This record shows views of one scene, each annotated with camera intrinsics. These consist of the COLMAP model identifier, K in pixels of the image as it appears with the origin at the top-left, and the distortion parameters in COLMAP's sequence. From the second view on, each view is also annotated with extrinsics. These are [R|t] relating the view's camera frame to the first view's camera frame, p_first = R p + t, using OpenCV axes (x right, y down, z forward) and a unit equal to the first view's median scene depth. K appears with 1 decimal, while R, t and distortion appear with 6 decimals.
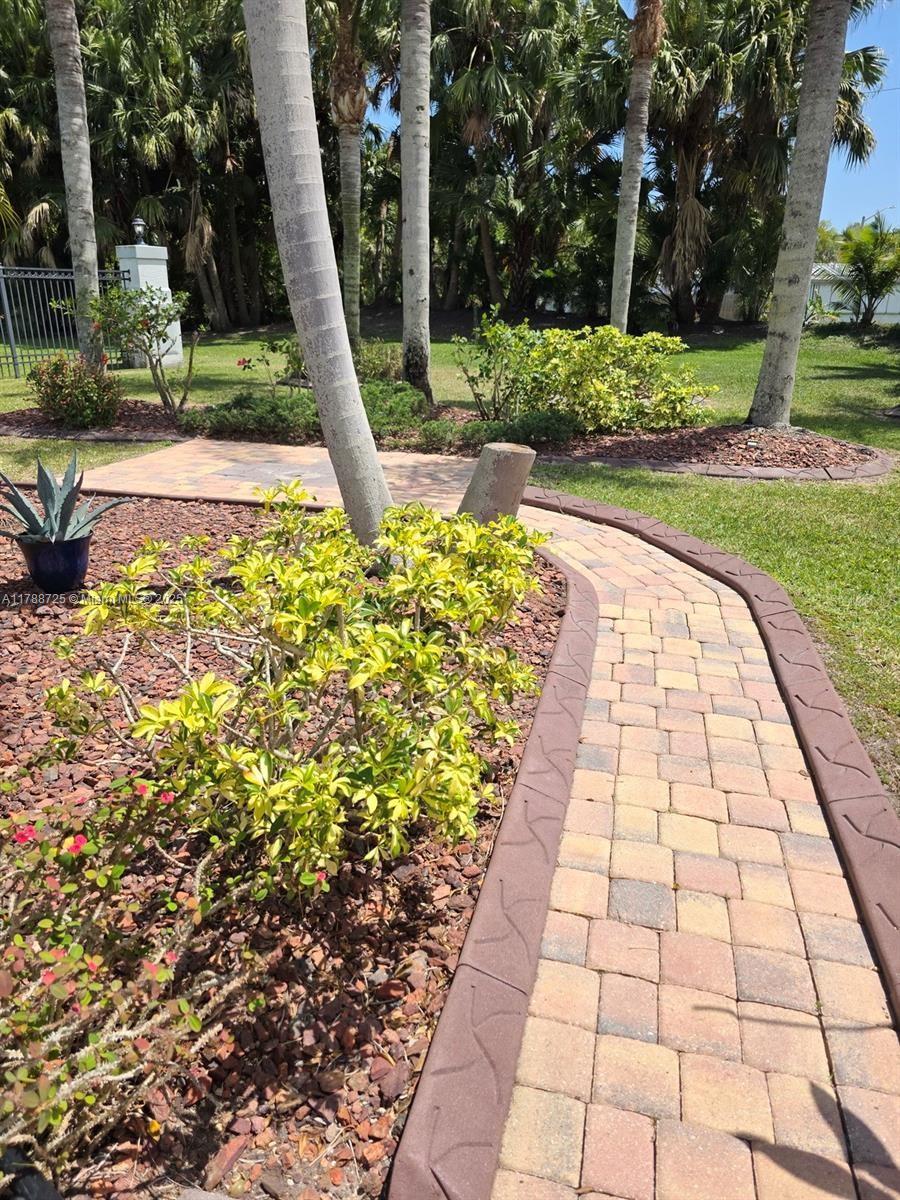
lens RADIAL K [[805.0, 0, 440.4], [0, 805.0, 574.6], [0, 0, 1]] dist [0.053794, -0.046521]
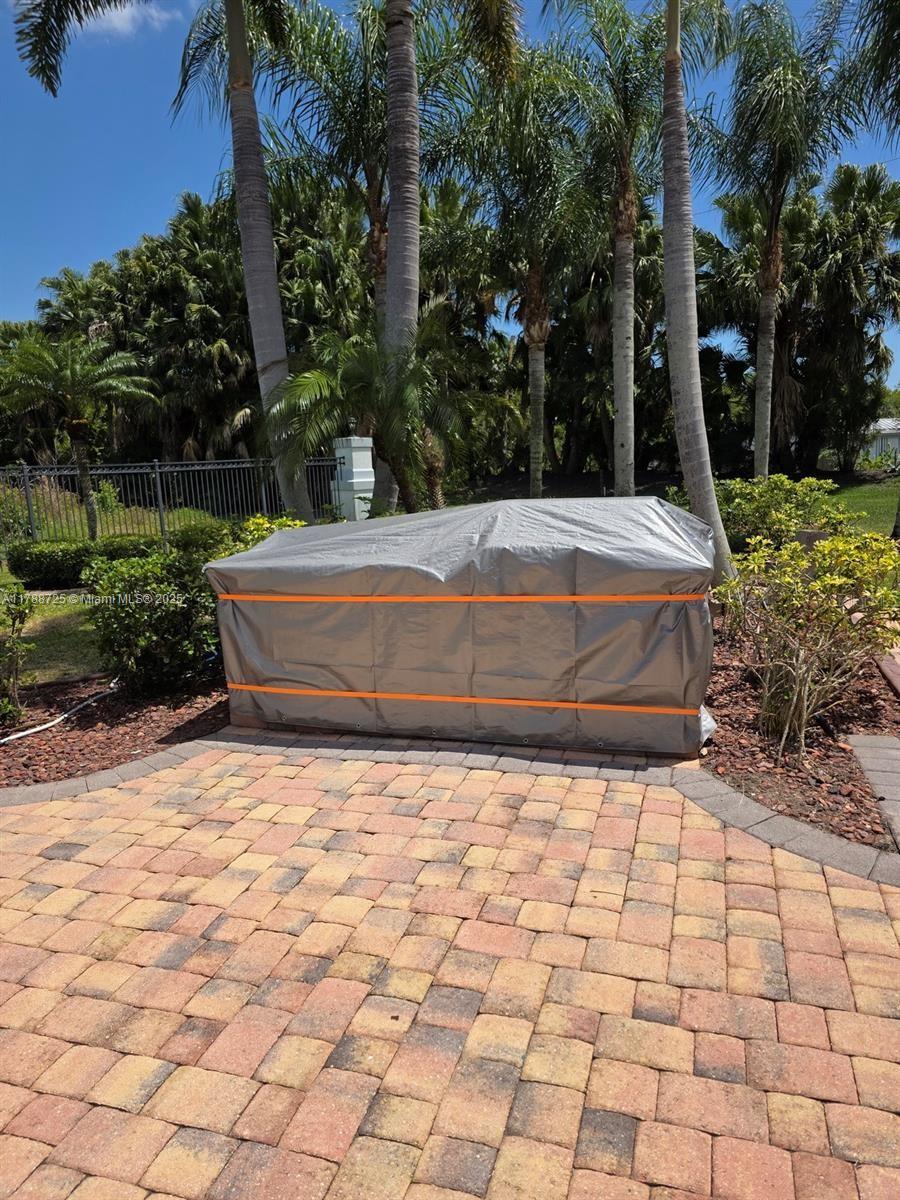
lens RADIAL K [[805.0, 0, 459.8], [0, 805.0, 597.3], [0, 0, 1]] dist [0.053794, -0.046521]
pose [[0.997506, -0.038965, -0.058844, -0.132733], [0.028359, 0.984799, -0.171367, 0.062402], [0.064627, 0.169271, 0.983448, -0.185315]]
